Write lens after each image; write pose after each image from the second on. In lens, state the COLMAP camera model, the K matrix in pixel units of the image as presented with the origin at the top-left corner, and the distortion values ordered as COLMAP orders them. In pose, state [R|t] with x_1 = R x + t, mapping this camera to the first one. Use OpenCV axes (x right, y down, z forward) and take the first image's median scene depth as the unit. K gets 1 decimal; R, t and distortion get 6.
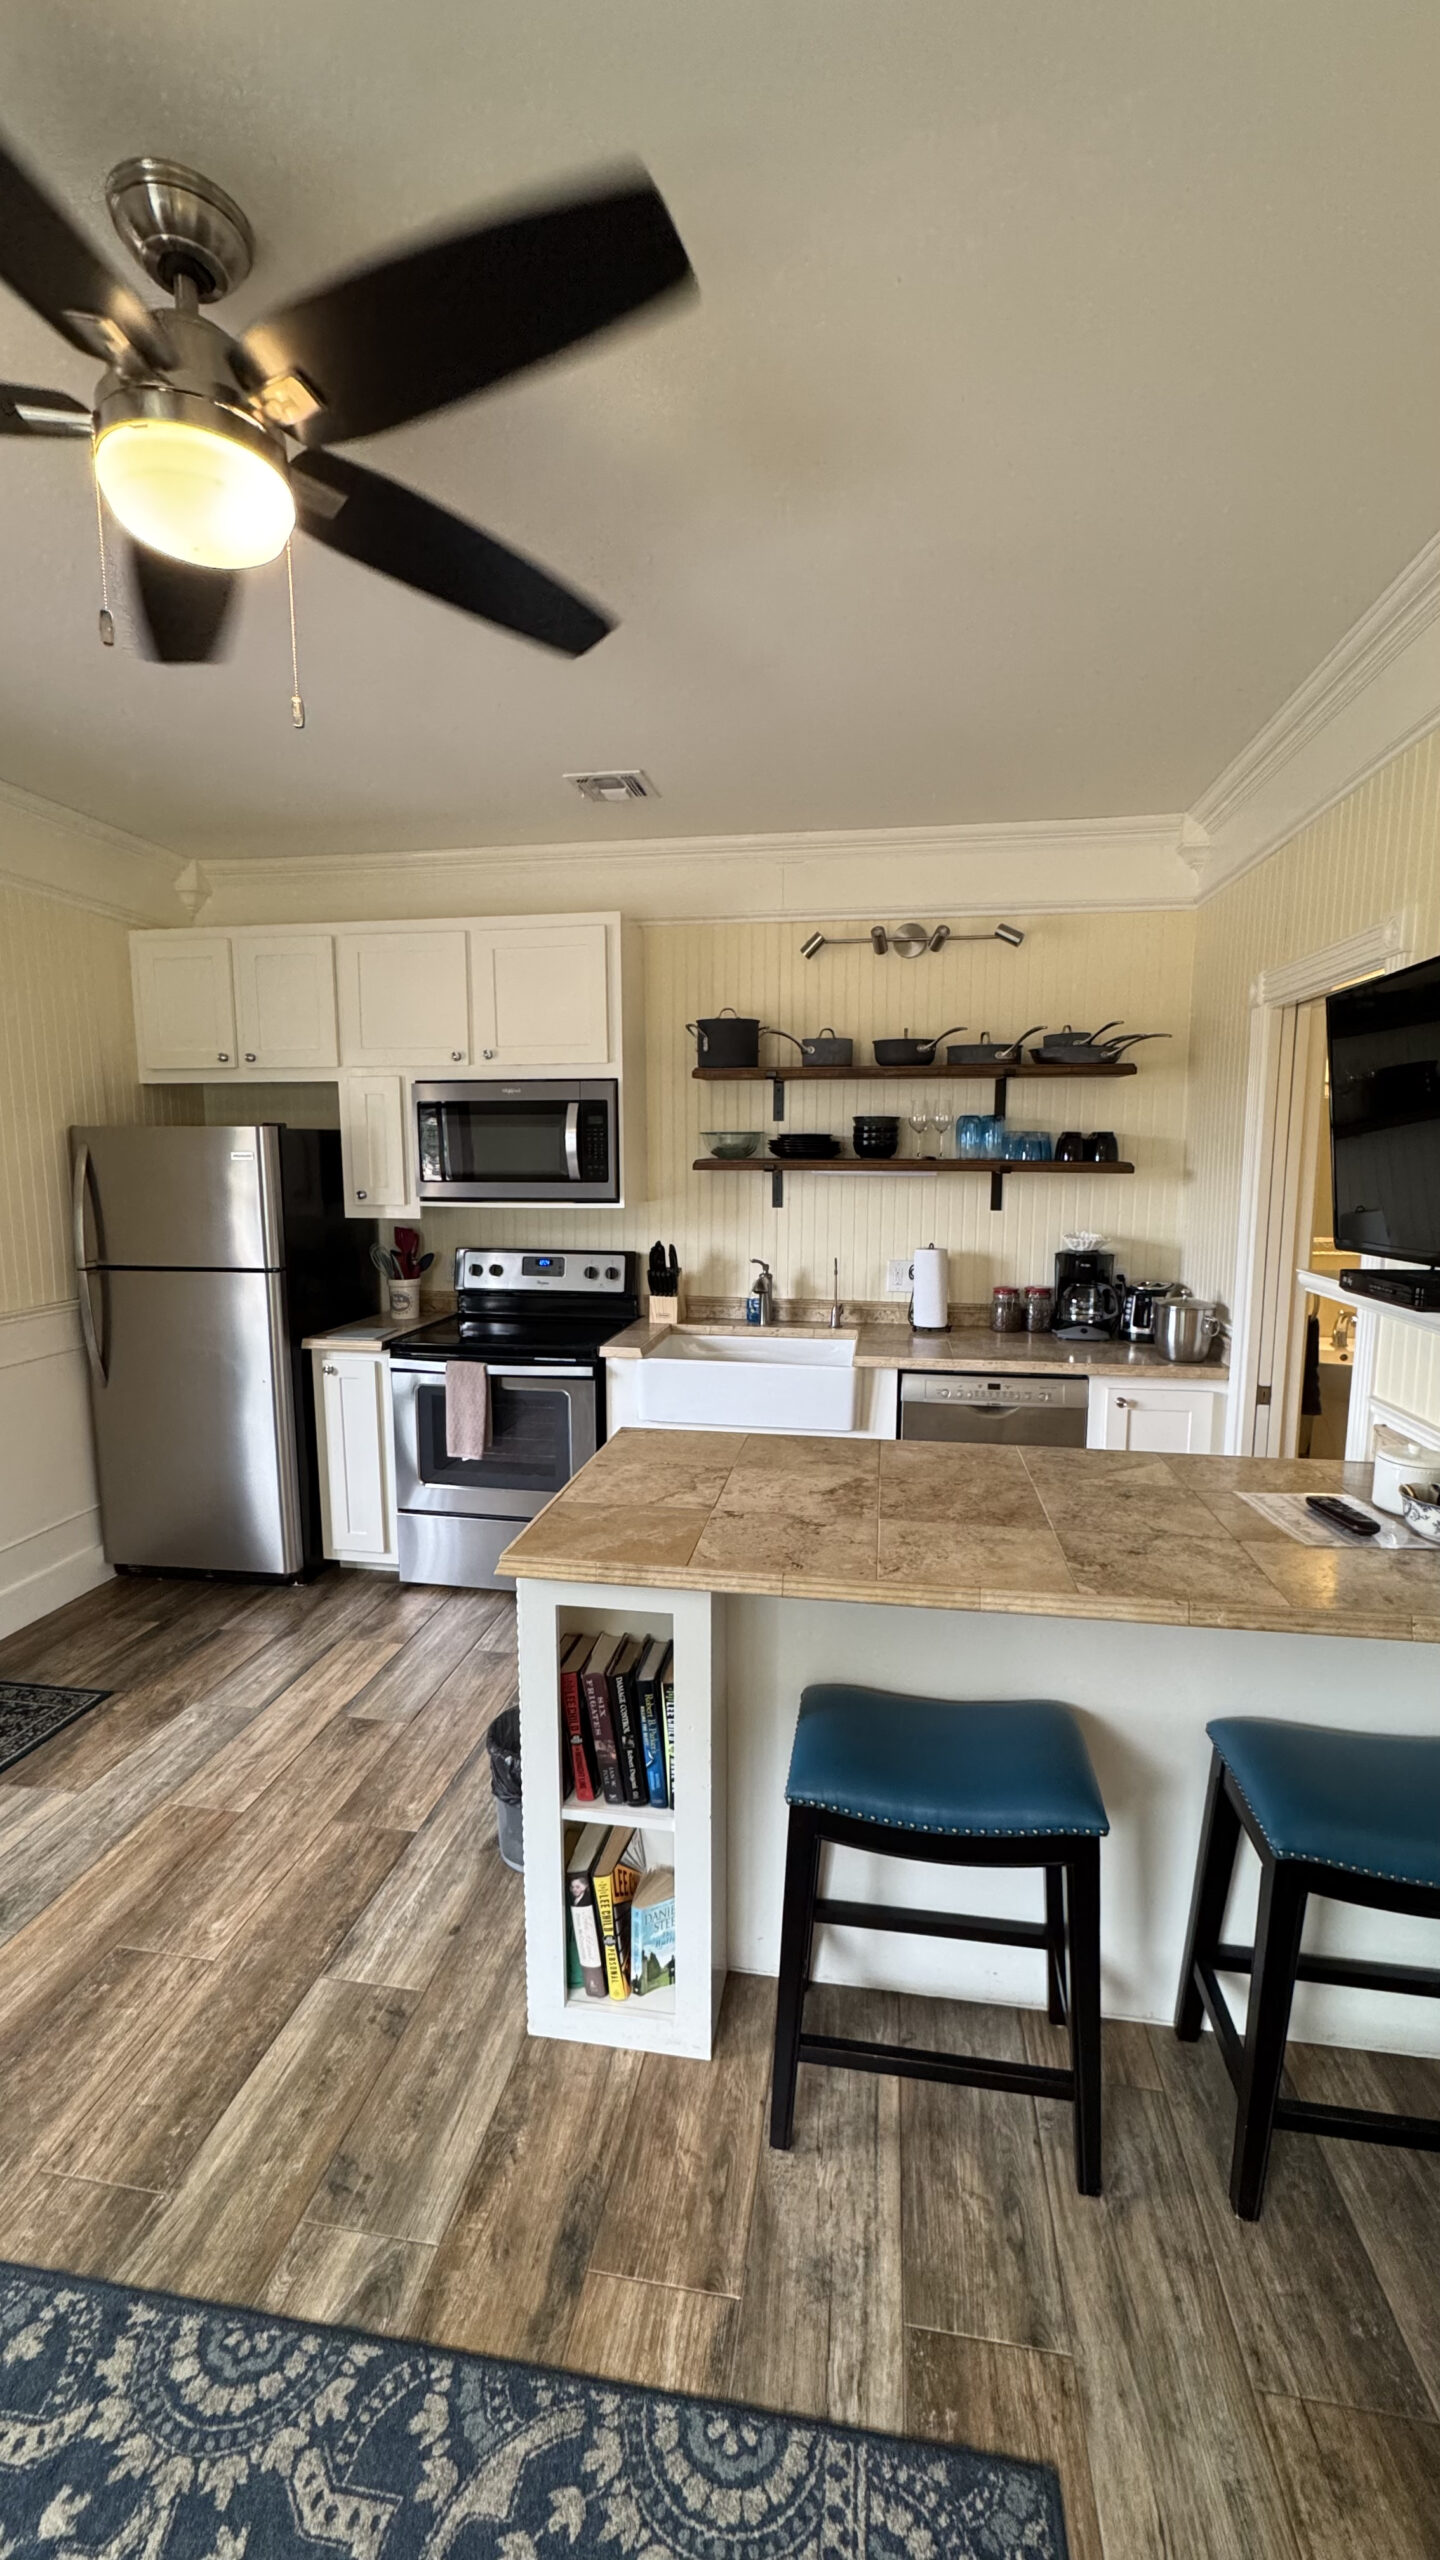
lens RADIAL K [[1018.4, 0, 720.0], [0, 1018.4, 1280.0], [0, 0, 1]] dist [-0.004135, 0.000635]
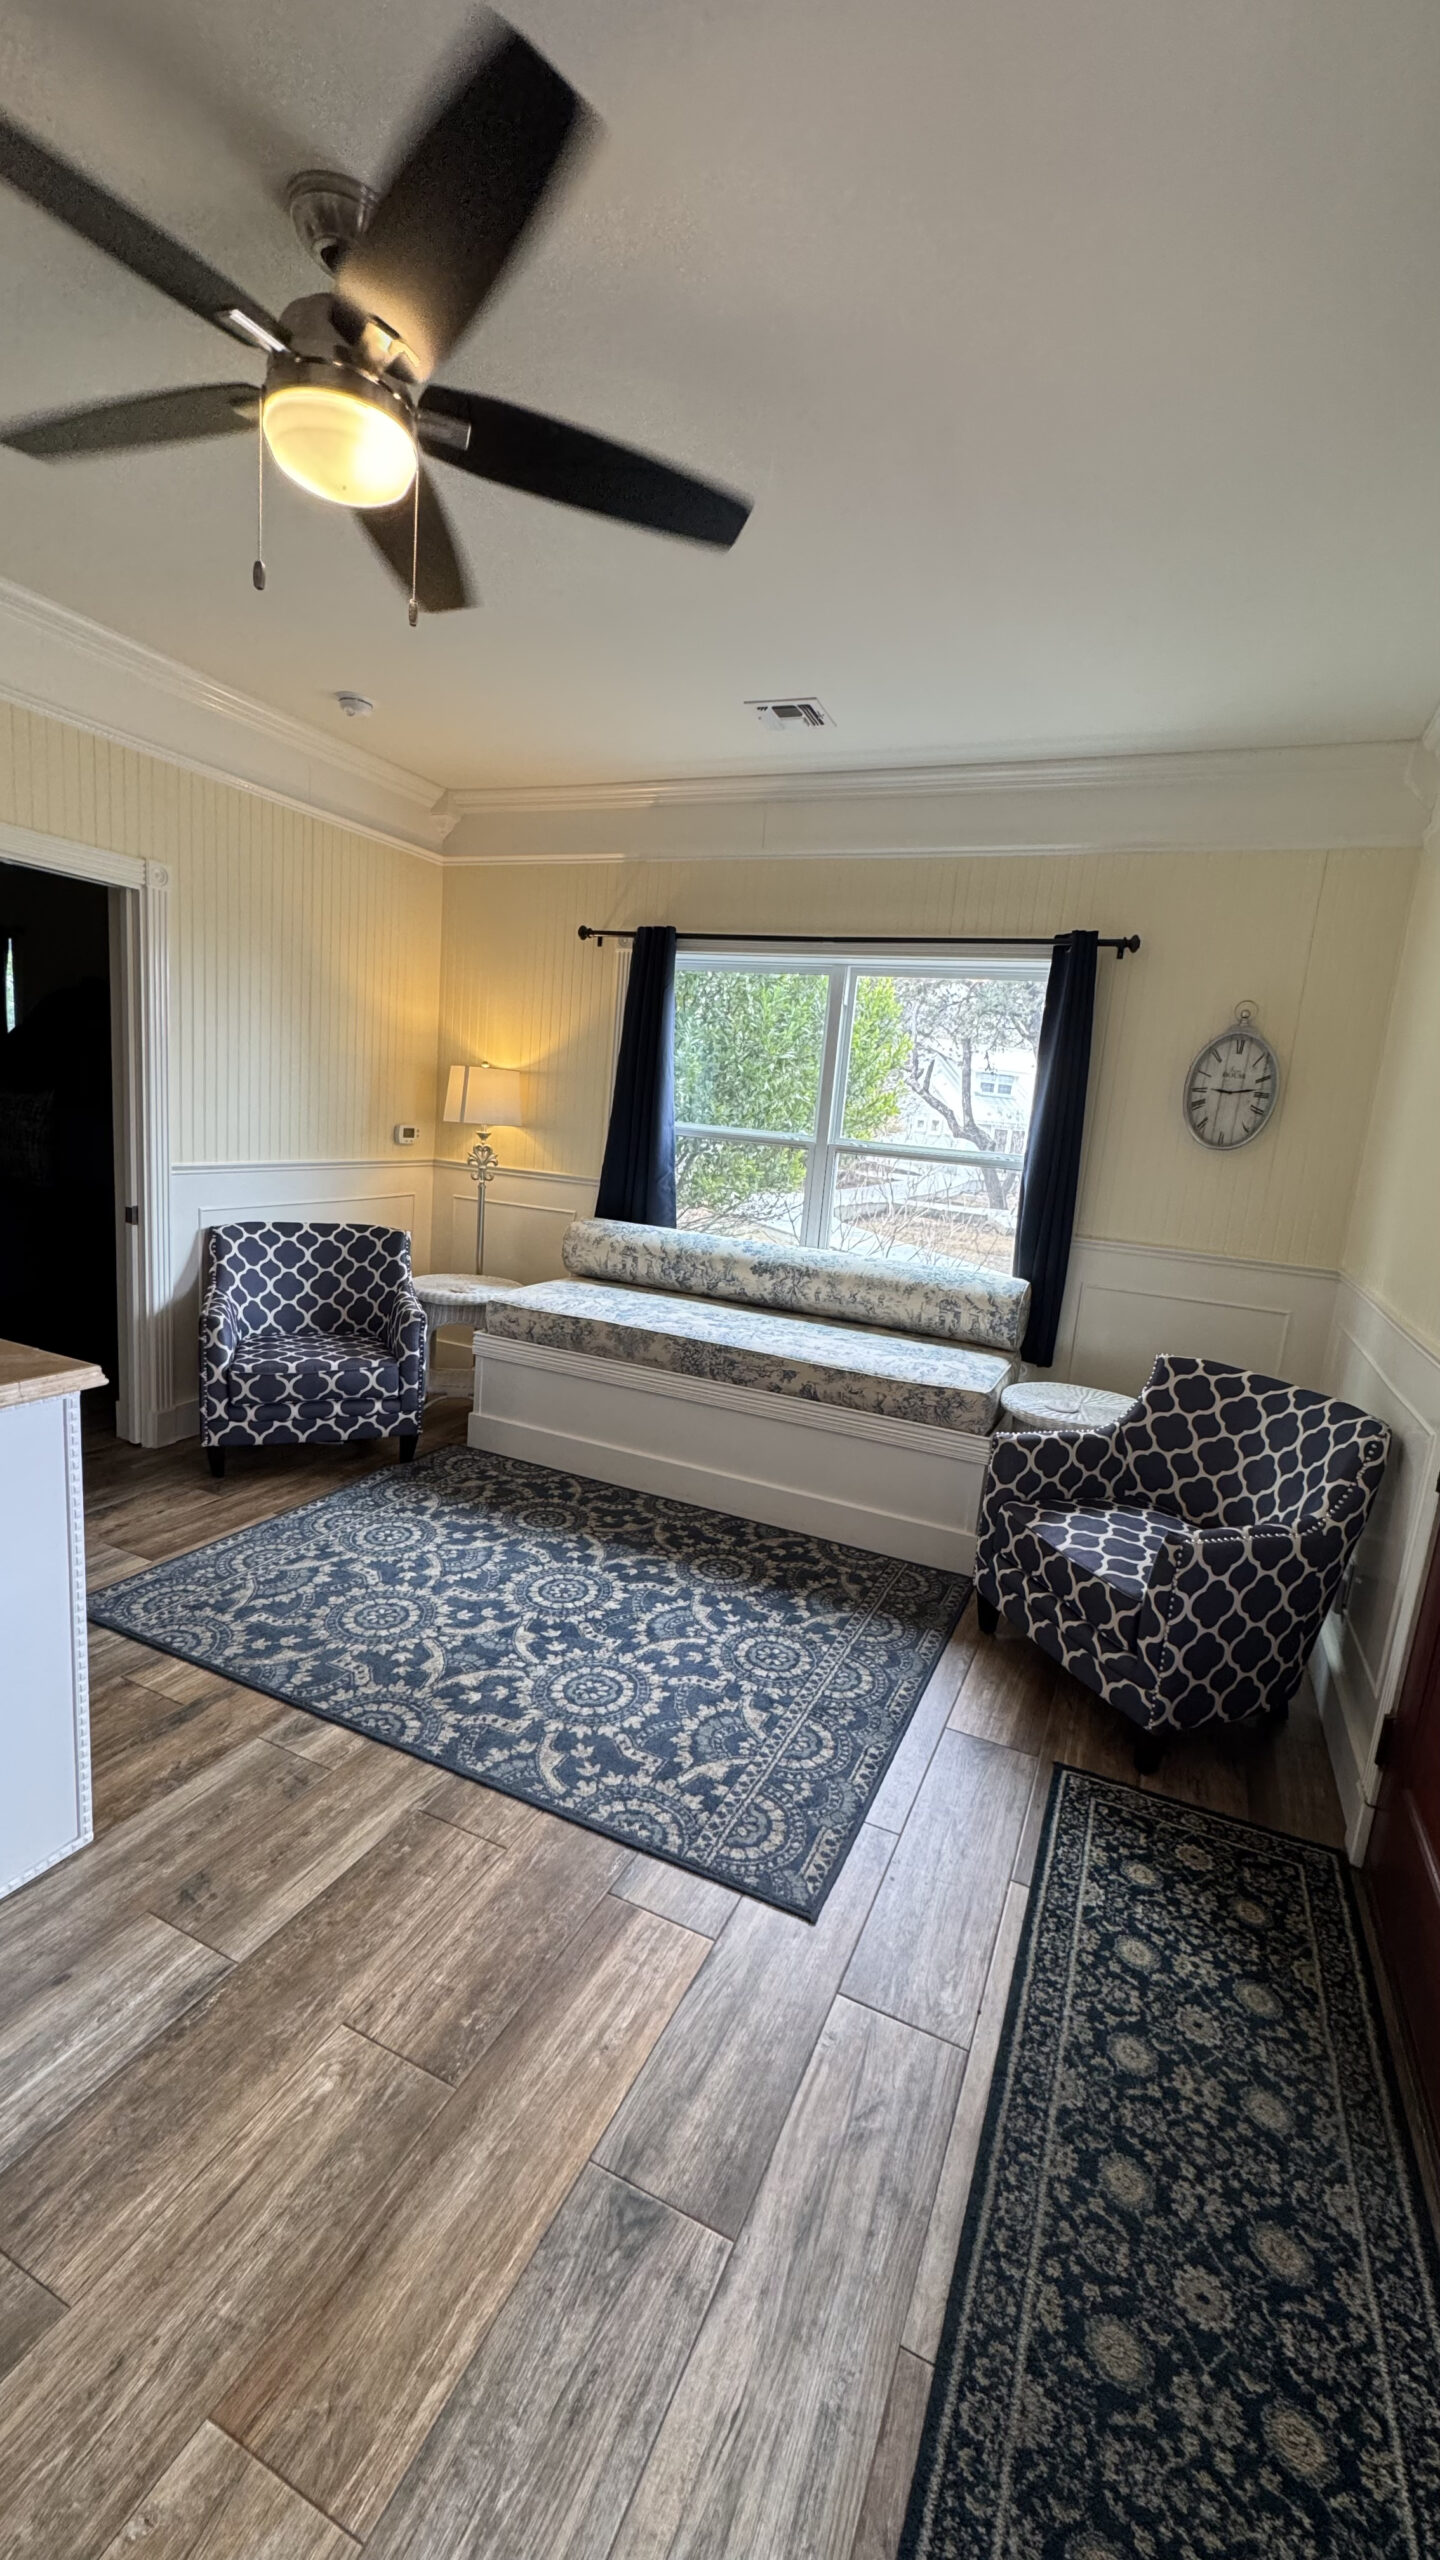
lens RADIAL K [[1017.9, 0, 719.1], [0, 1017.9, 1280.0], [0, 0, 1]] dist [-0.003124, -0.000718]
pose [[-0.961451, -0.124197, 0.245331, -0.545536], [-0.047791, 0.954084, 0.295702, -0.075373], [-0.270792, 0.272578, -0.923240, 0.902842]]
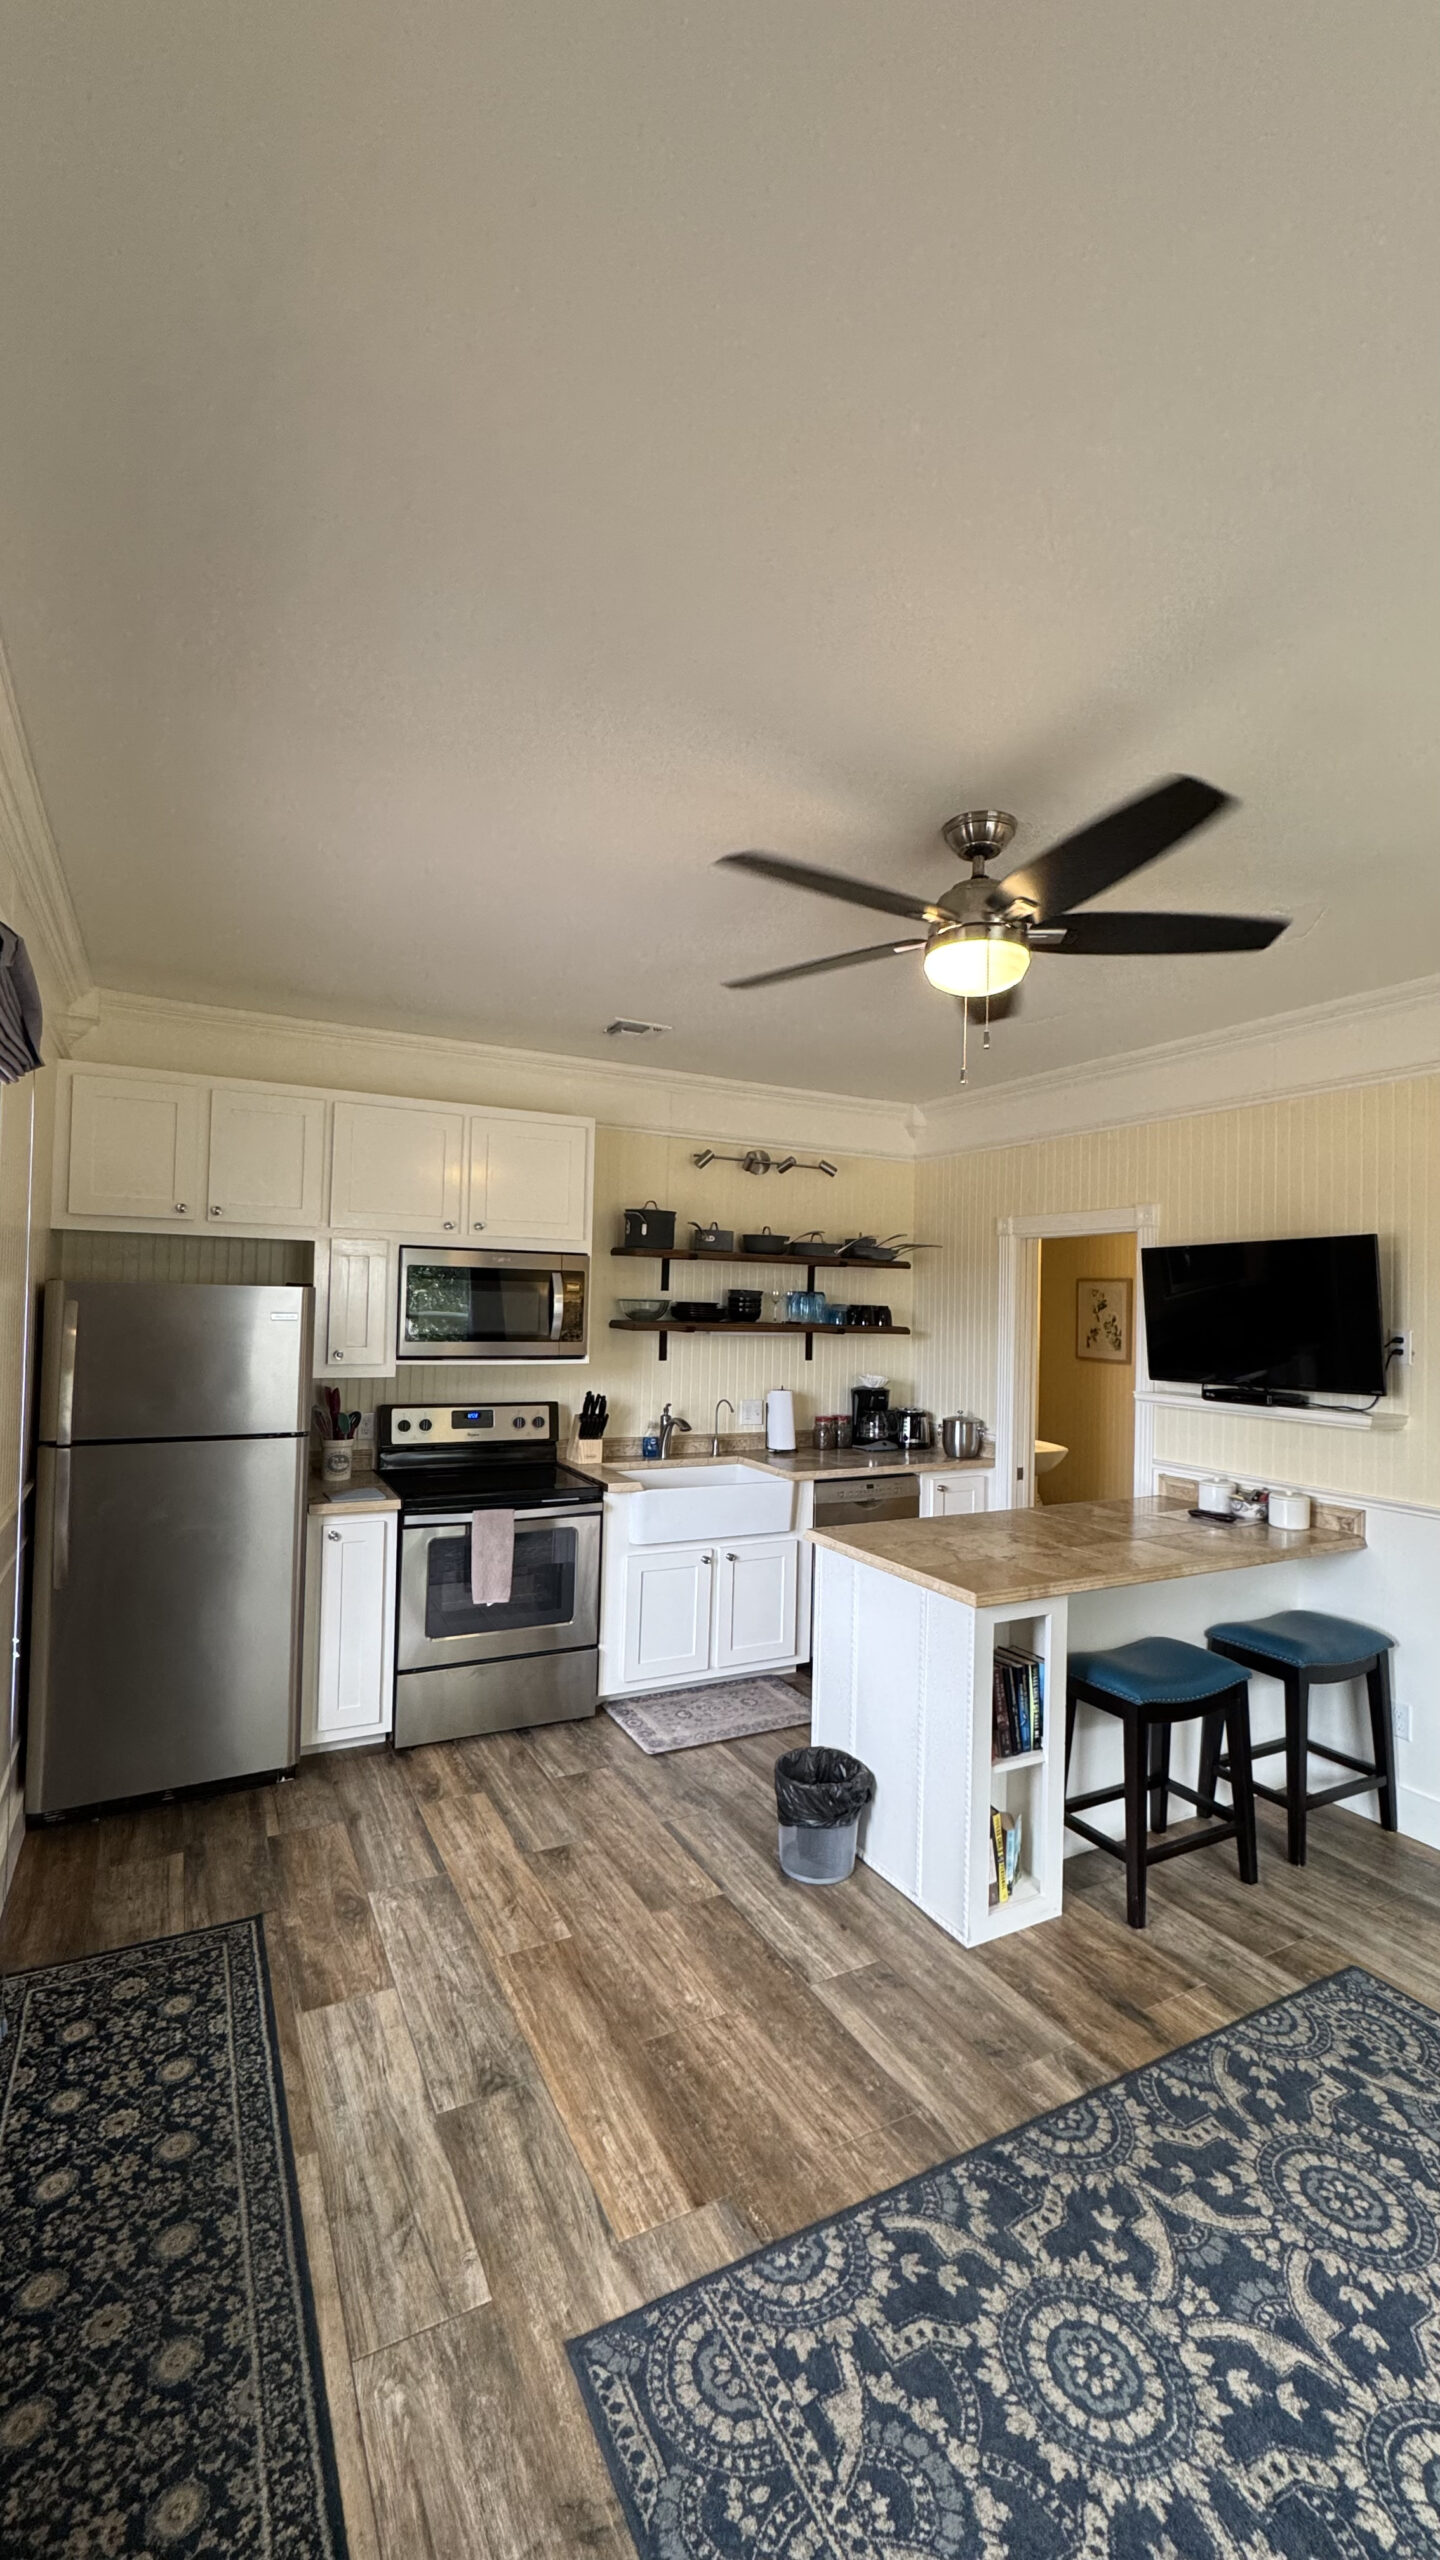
lens RADIAL K [[1018.4, 0, 720.0], [0, 1018.4, 1280.0], [0, 0, 1]] dist [-0.004135, 0.000635]
pose [[0.797359, 0.033086, 0.602597, -0.751137], [0.052777, 0.990848, -0.124238, -0.014214], [-0.601193, 0.130866, 0.788316, -0.018891]]
